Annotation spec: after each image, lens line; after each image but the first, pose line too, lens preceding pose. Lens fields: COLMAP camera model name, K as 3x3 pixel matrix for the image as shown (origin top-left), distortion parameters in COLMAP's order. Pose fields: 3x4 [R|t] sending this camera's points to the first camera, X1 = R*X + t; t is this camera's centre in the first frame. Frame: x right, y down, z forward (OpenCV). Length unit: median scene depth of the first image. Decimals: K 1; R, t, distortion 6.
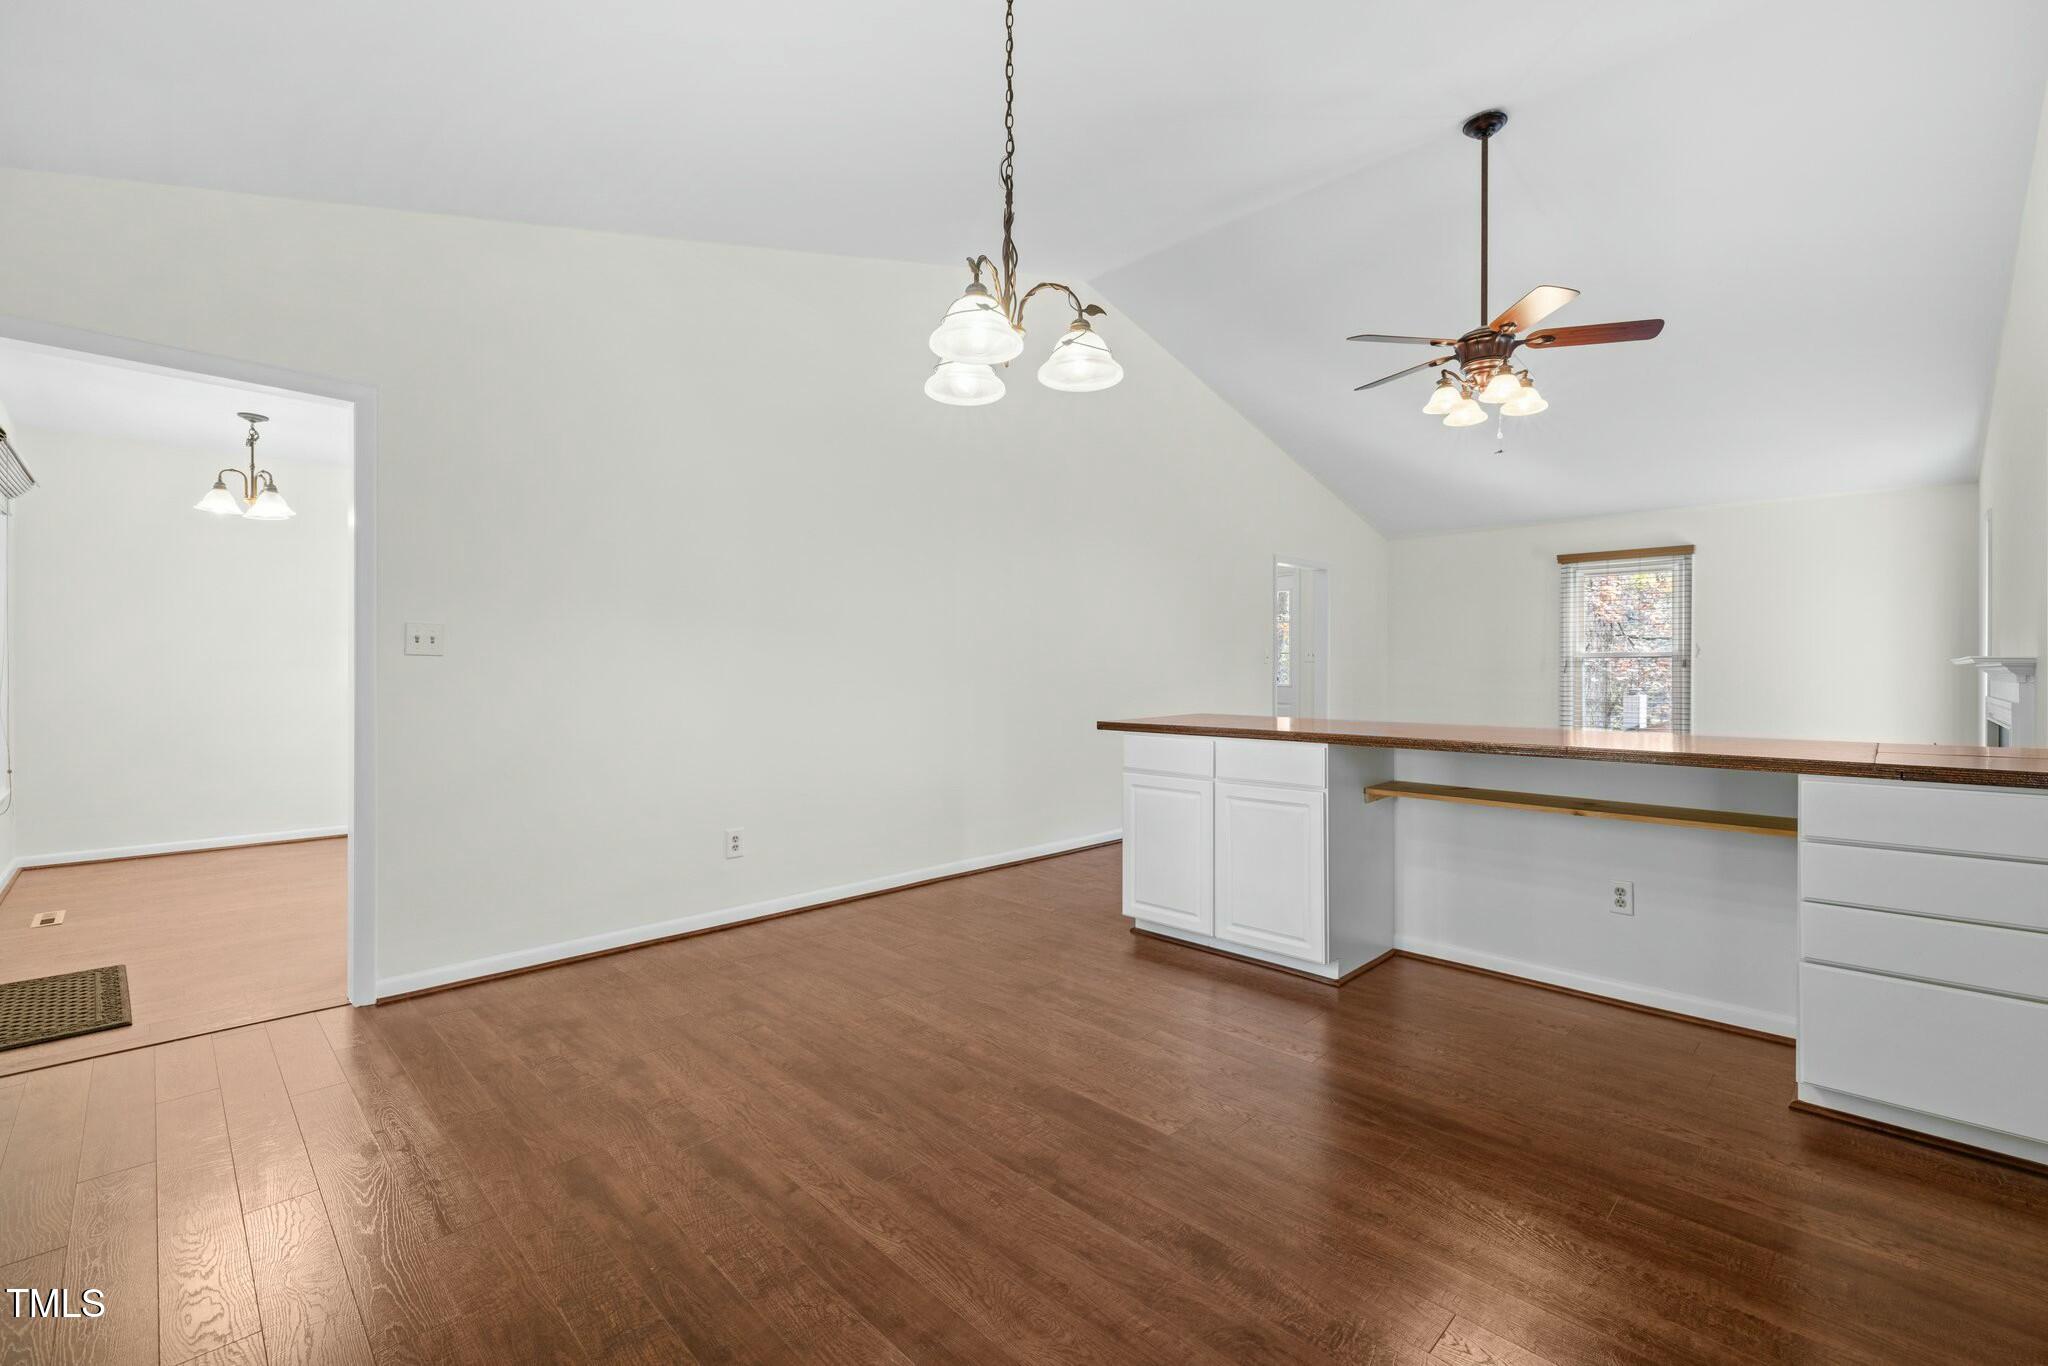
lens RADIAL K [[889.8, 0, 1024.0], [0, 889.8, 683.0], [0, 0, 1]] dist [0.015566, -0.000052]
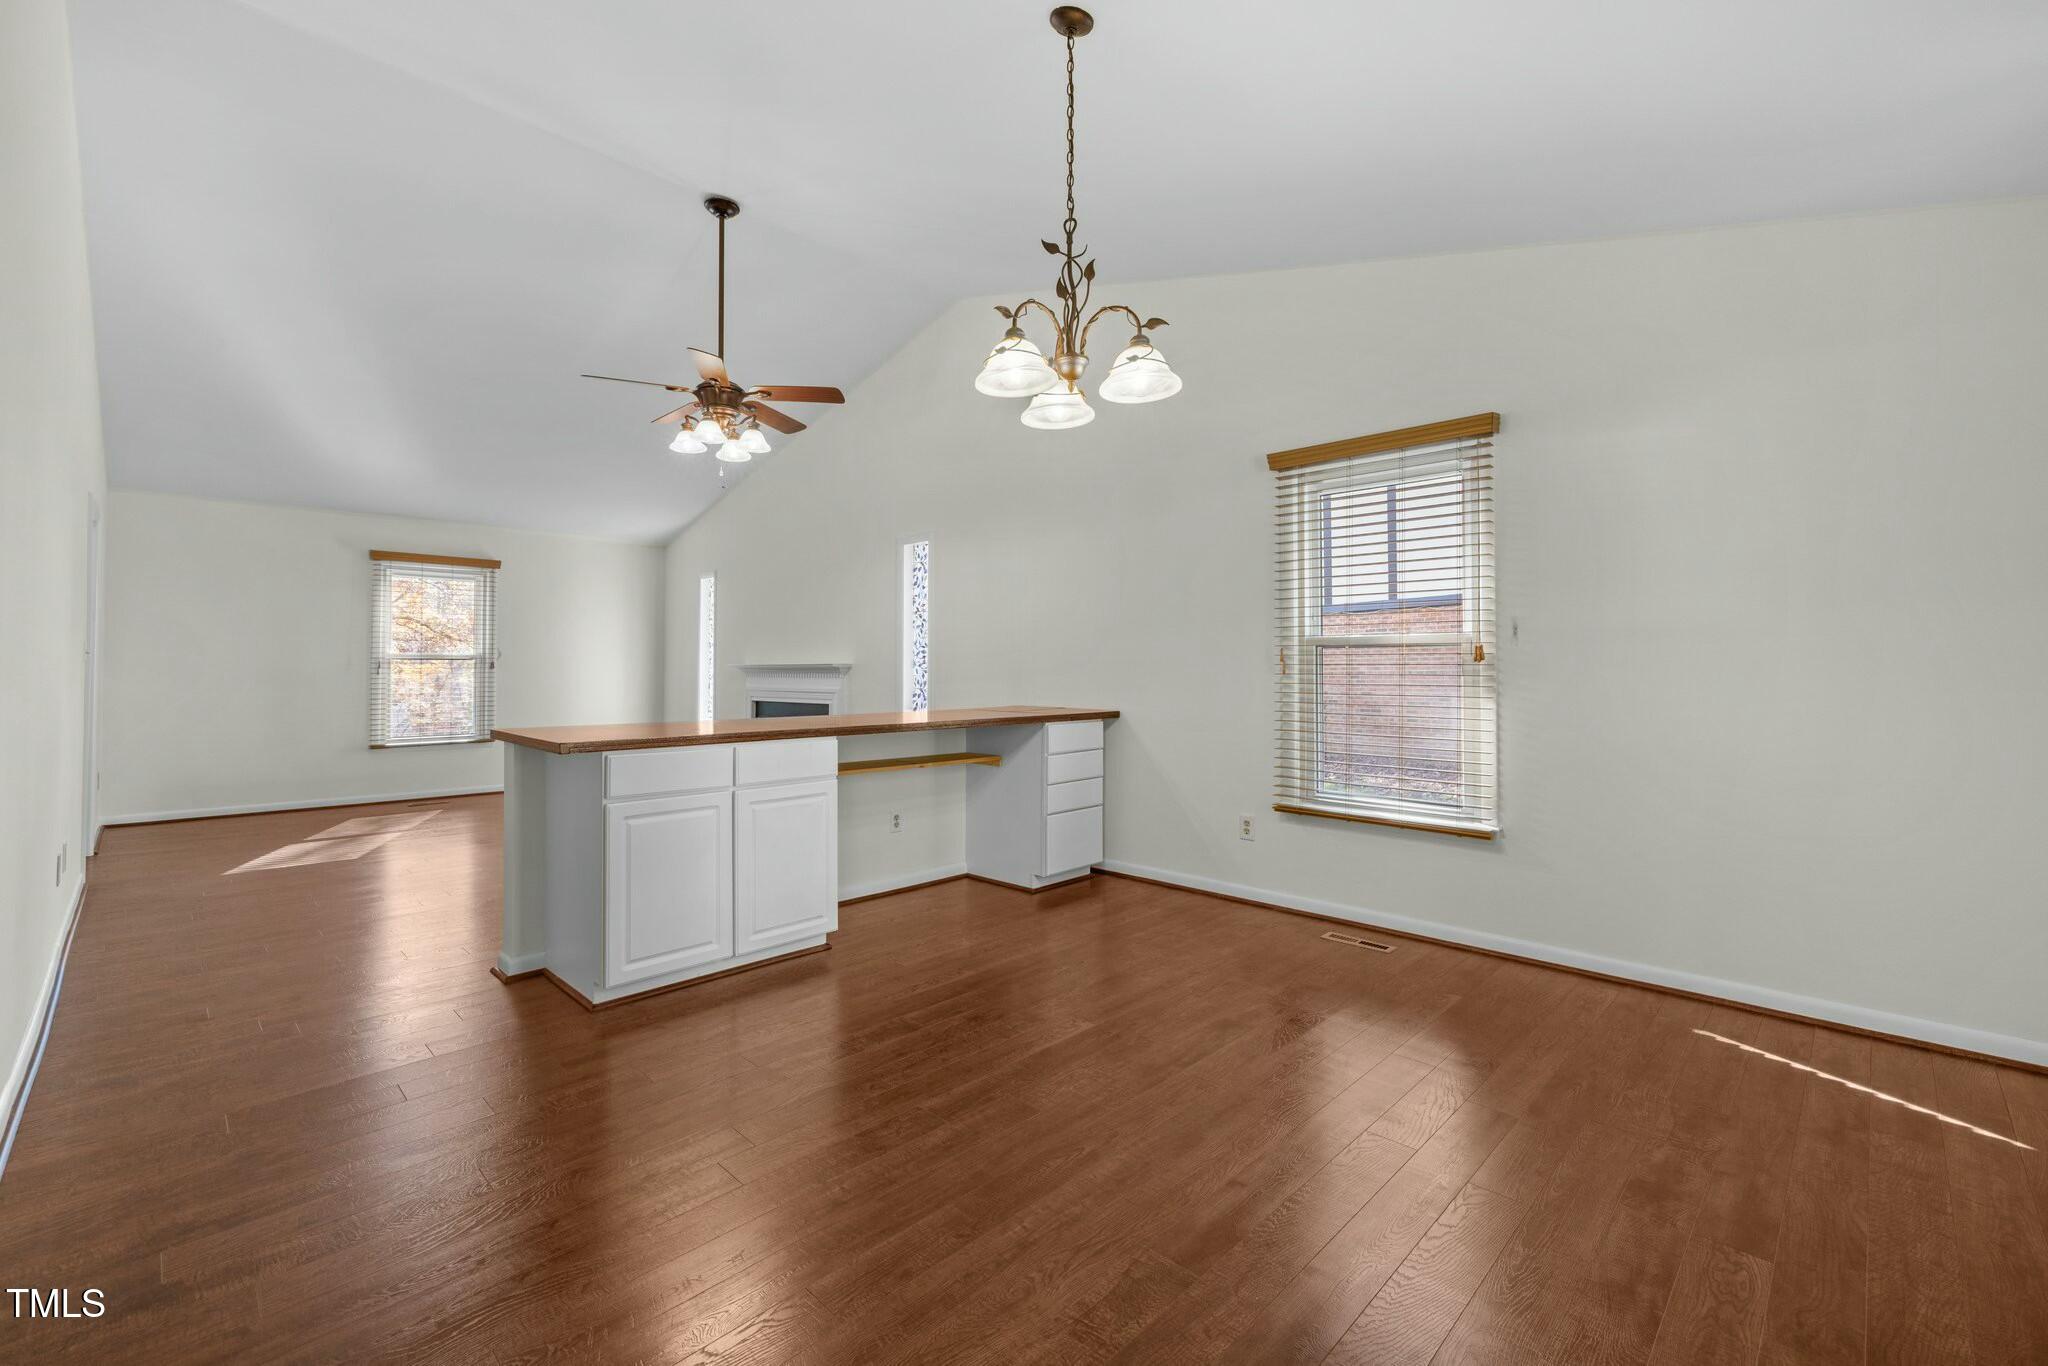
lens RADIAL K [[861.4, 0, 1024.0], [0, 861.4, 683.0], [0, 0, 1]] dist [-0.000208, 0.000025]
pose [[-0.021390, -0.011479, 0.999705, -0.696640], [0.013721, 0.999837, 0.011774, -0.007830], [-0.999677, 0.013968, -0.021229, 0.715869]]
